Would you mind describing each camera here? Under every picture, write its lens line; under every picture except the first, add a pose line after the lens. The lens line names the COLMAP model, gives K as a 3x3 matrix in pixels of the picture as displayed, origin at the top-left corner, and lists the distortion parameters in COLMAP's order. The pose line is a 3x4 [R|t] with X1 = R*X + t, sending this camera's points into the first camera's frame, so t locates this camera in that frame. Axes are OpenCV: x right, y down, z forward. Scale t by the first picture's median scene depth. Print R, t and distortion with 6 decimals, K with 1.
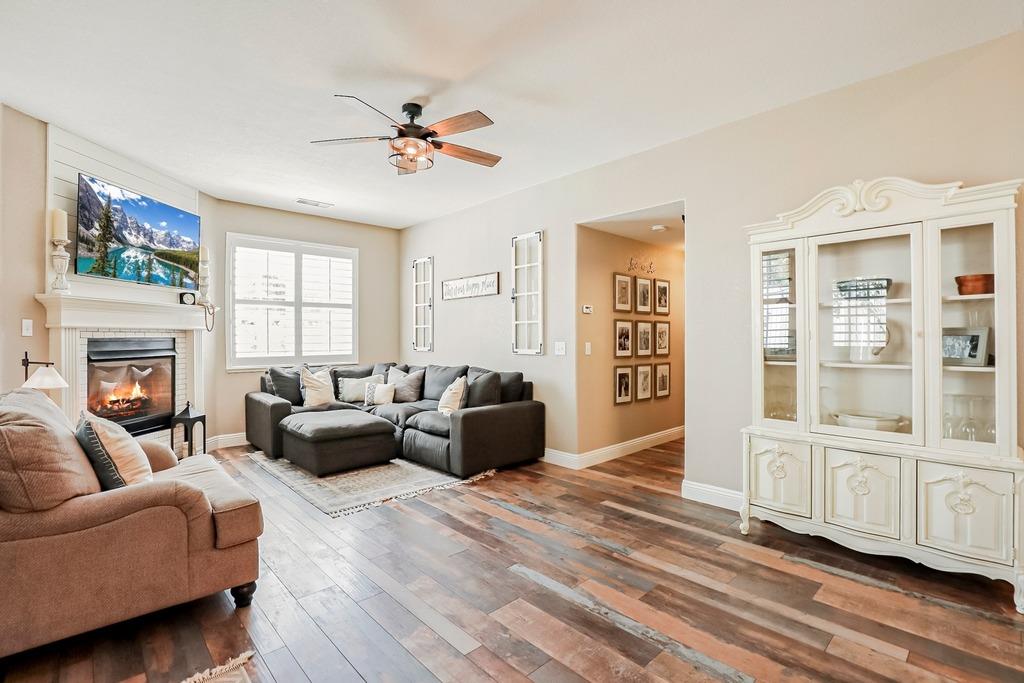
lens RADIAL K [[470.8, 0, 510.1], [0, 470.8, 338.3], [0, 0, 1]] dist [-0.043205, 0.010449]
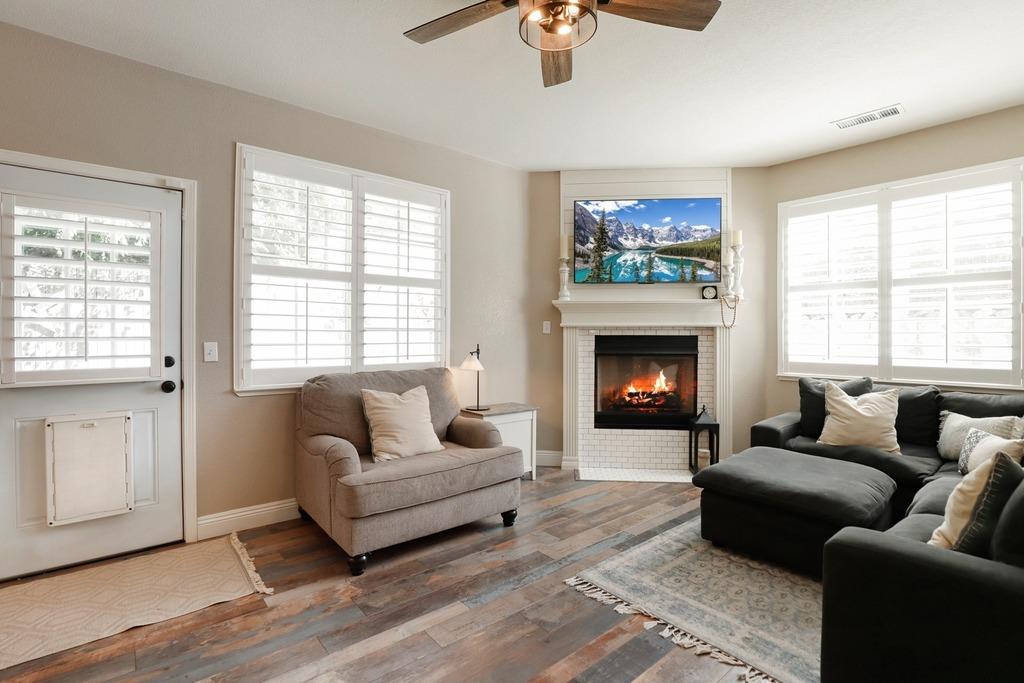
lens RADIAL K [[470.8, 0, 510.1], [0, 470.8, 338.3], [0, 0, 1]] dist [-0.043205, 0.010449]
pose [[-0.059871, 0.004116, -0.998198, 0.287834], [-0.001502, 0.999990, 0.004214, 0.001333], [0.998205, 0.001751, -0.059865, 0.793116]]
